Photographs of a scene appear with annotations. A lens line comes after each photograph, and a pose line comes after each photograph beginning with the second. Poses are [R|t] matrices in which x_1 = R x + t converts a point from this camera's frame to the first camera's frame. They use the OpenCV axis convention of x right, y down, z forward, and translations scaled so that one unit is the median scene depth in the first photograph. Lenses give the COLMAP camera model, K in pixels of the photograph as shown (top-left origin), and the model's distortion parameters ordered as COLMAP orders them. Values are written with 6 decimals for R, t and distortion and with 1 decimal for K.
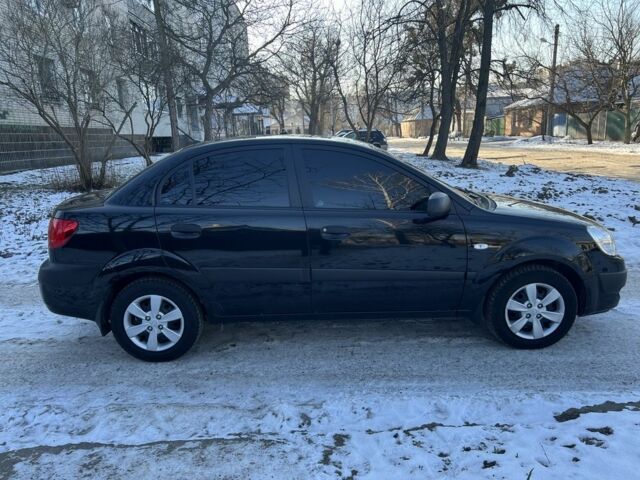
lens RADIAL K [[506.2, 0, 320.0], [0, 506.2, 240.0], [0, 0, 1]] dist [0.006432, 0.001198]
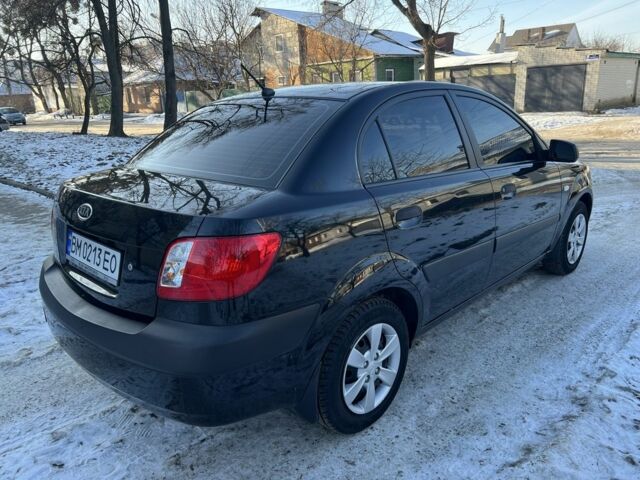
lens RADIAL K [[506.2, 0, 320.0], [0, 506.2, 240.0], [0, 0, 1]] dist [0.006432, 0.001198]
pose [[0.692790, -0.186372, 0.696640, -0.738451], [0.160984, 0.981618, 0.102518, -0.066217], [-0.702941, 0.041124, 0.710058, 0.548744]]
